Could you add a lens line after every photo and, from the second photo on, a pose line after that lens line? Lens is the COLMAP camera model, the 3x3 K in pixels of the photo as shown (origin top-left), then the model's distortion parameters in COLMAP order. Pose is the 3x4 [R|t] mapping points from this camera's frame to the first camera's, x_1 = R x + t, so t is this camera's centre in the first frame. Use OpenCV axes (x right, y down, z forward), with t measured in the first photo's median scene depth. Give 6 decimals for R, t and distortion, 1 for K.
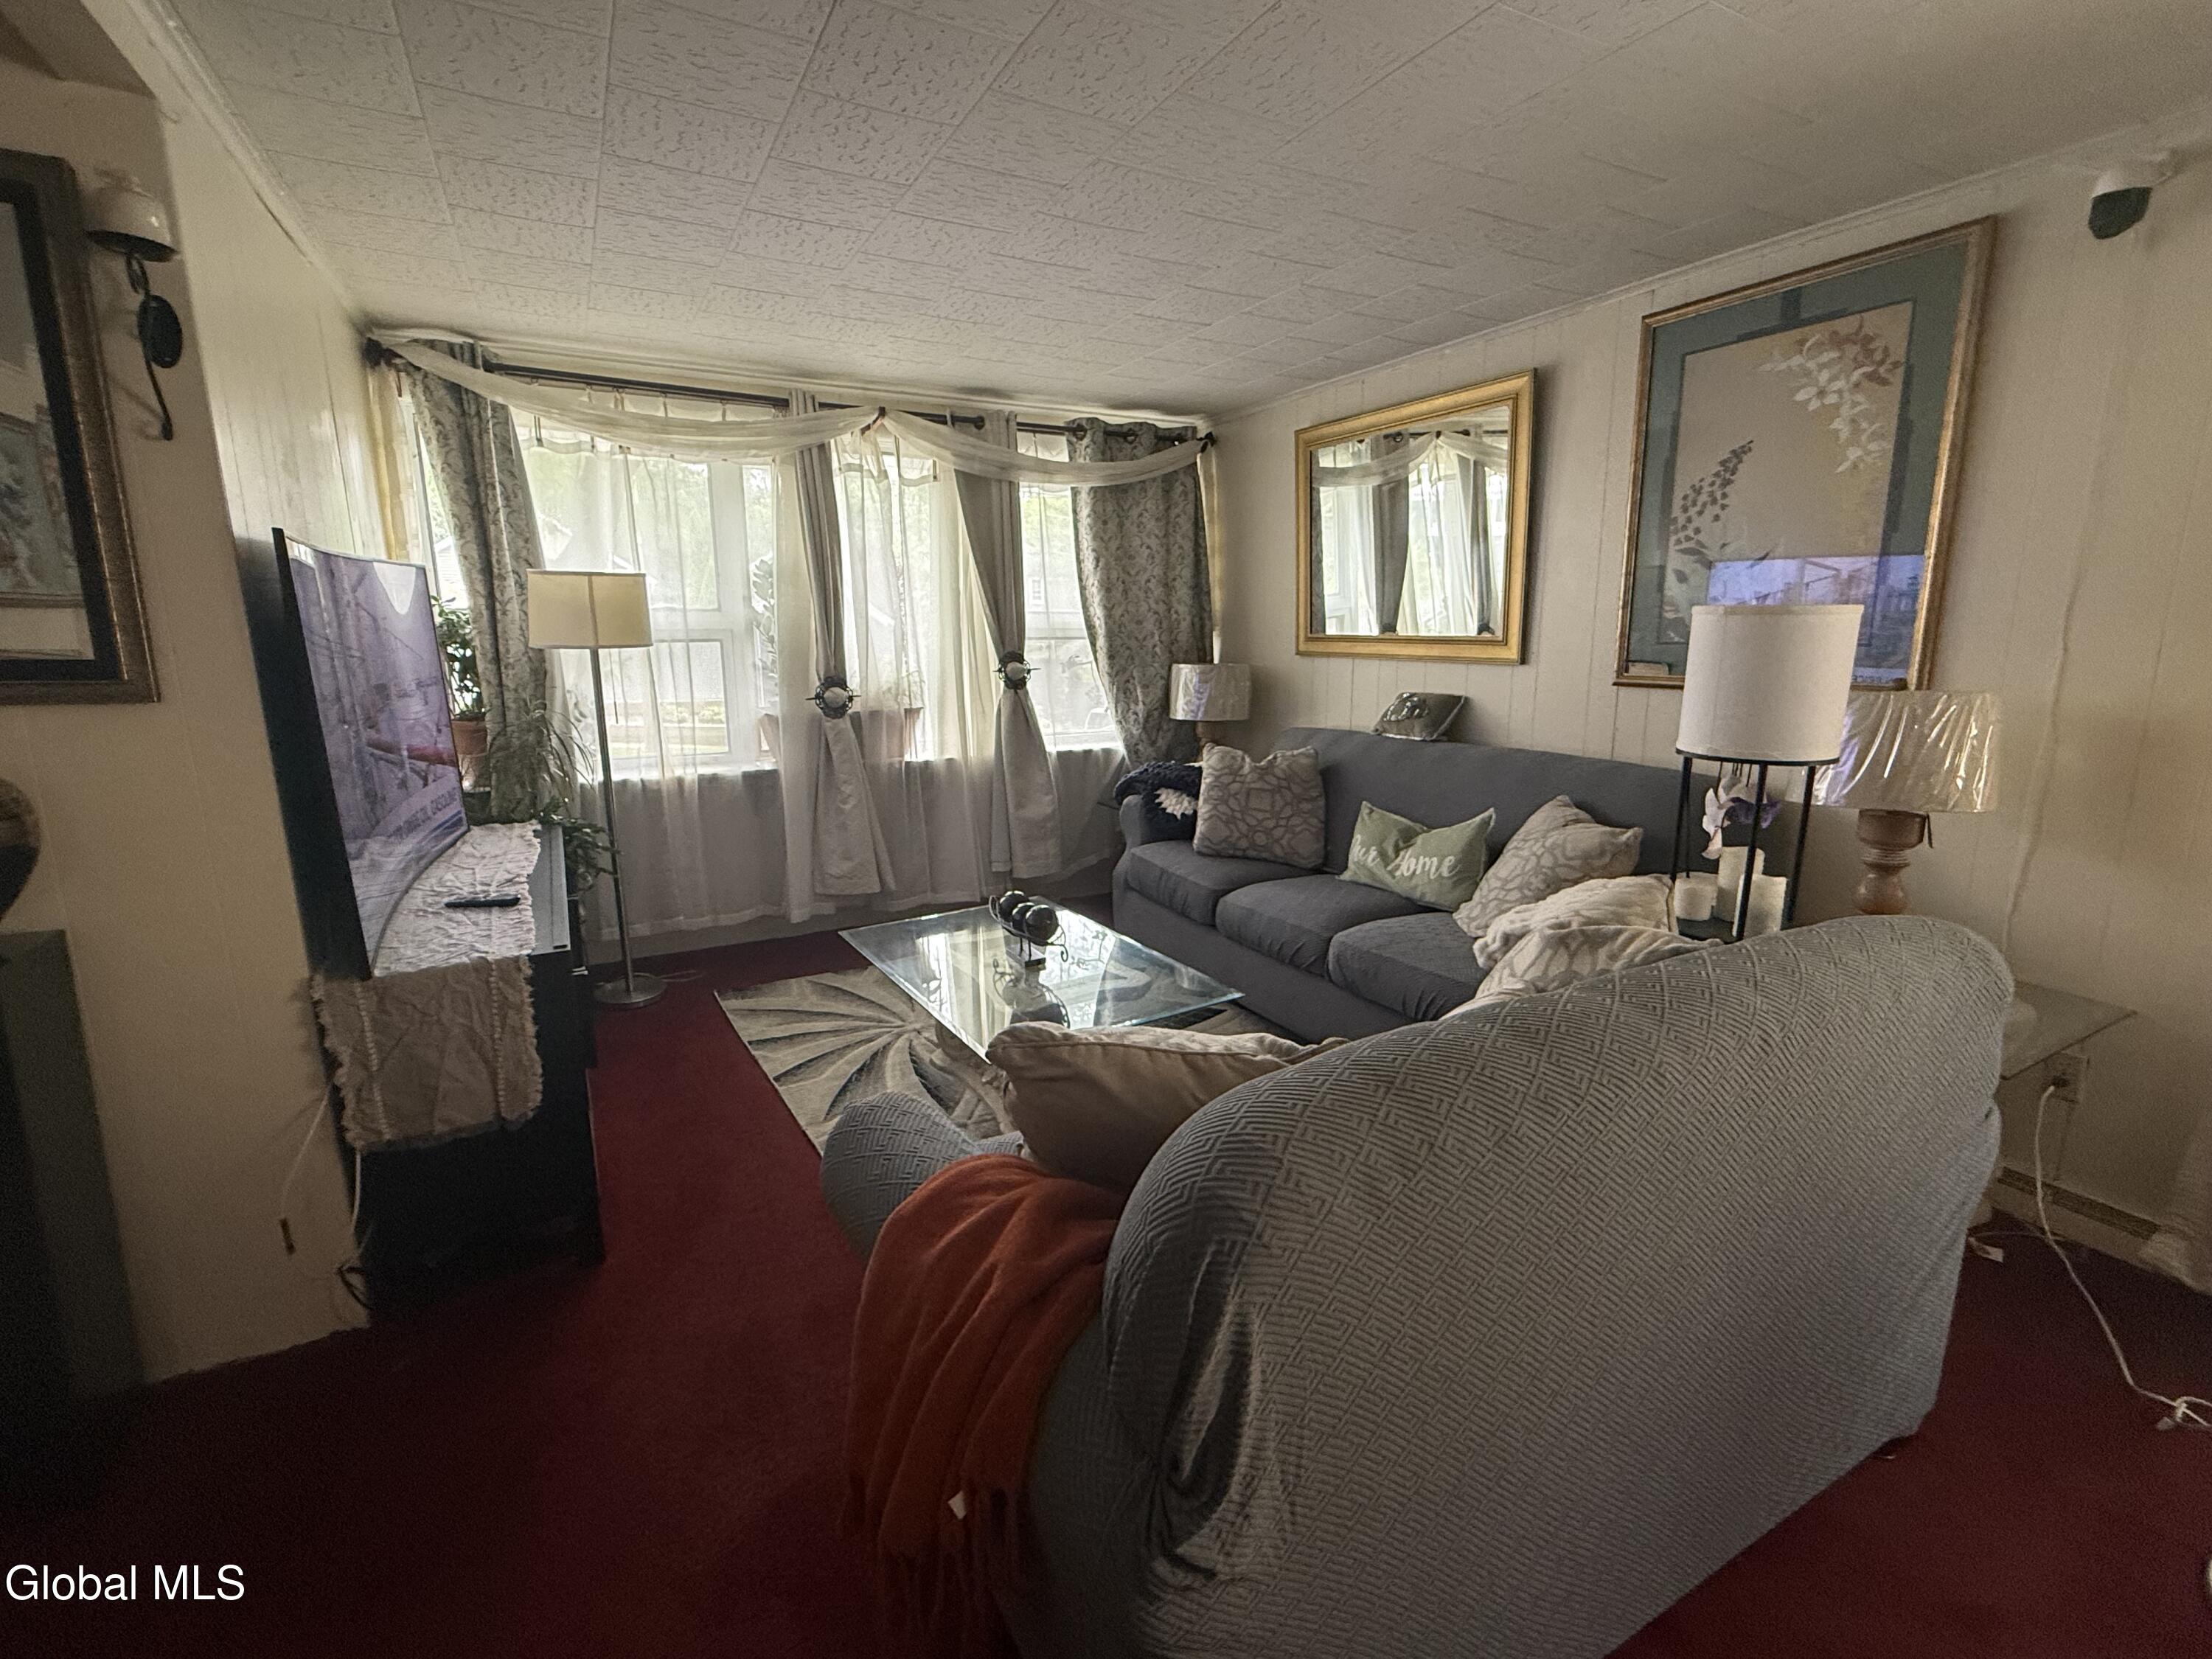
lens RADIAL K [[979.6, 0, 1113.3], [0, 979.6, 826.1], [0, 0, 1]] dist [0.000161, -0.000408]
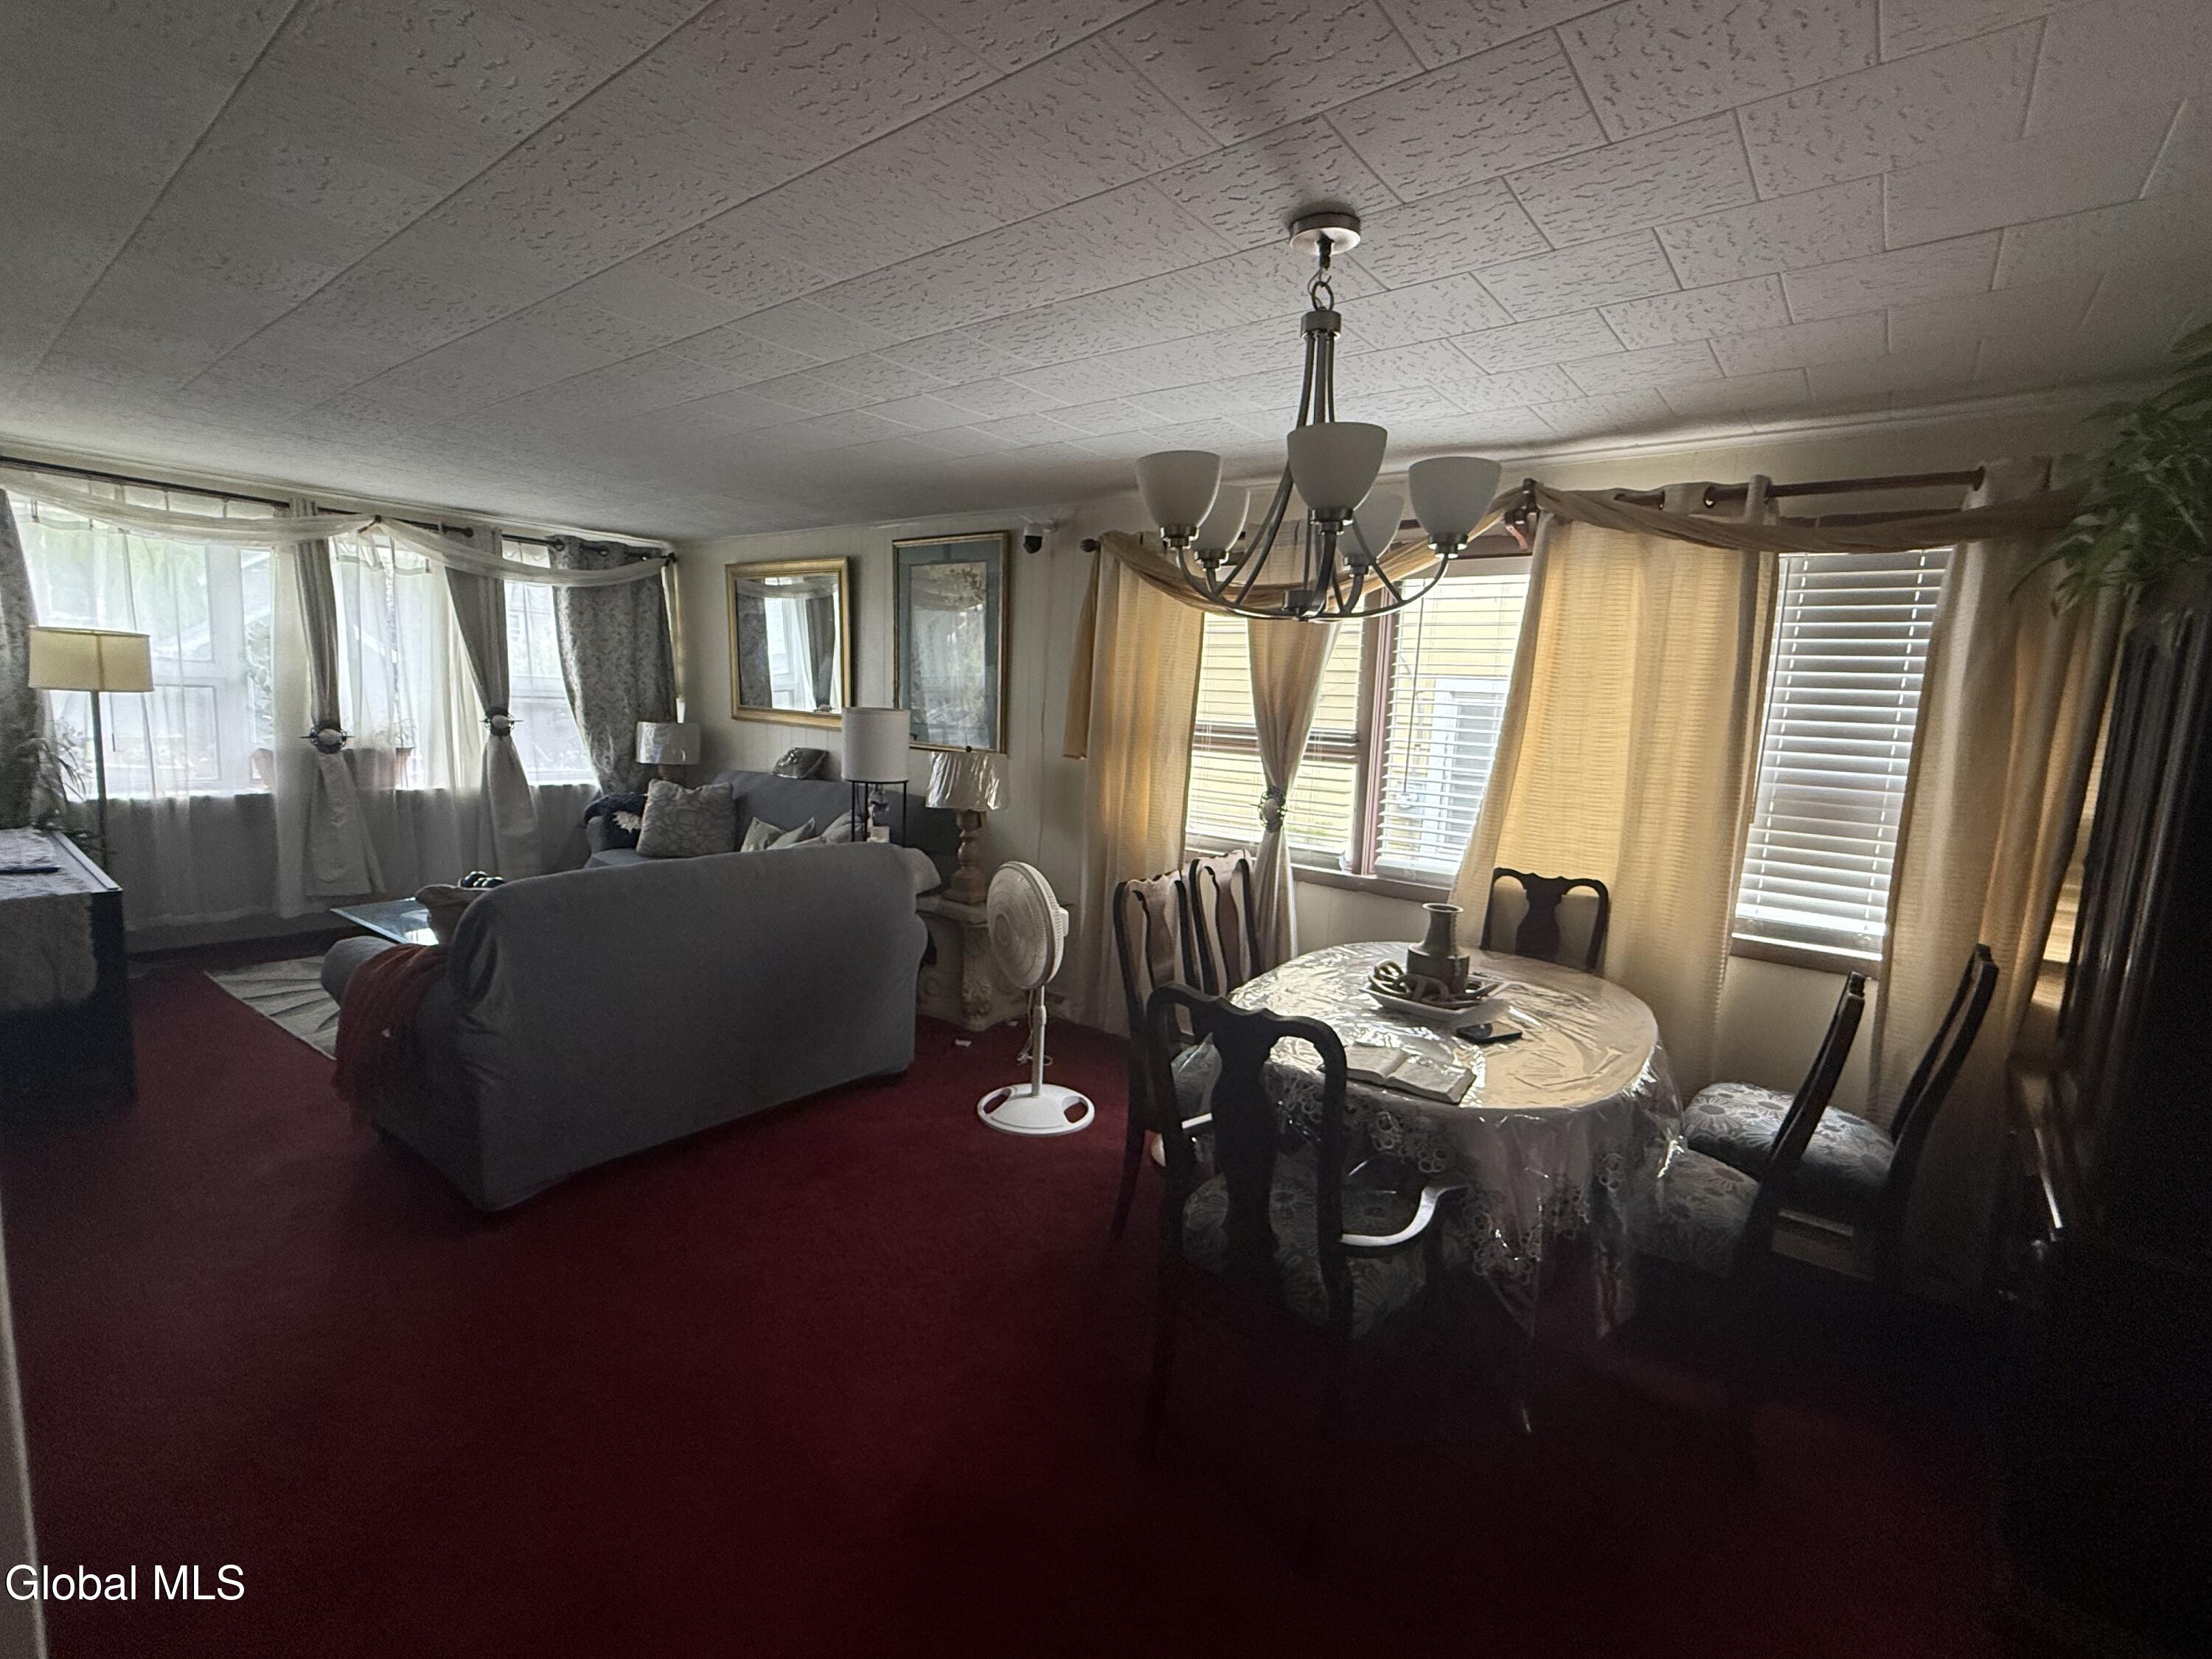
lens RADIAL K [[993.9, 0, 1111.5], [0, 993.9, 827.1], [0, 0, 1]] dist [0.000540, 0.000426]
pose [[0.922444, 0.000352, 0.386131, 0.146763], [0.022156, 0.998304, -0.053840, 0.073249], [-0.385495, 0.058220, 0.920872, -0.545701]]
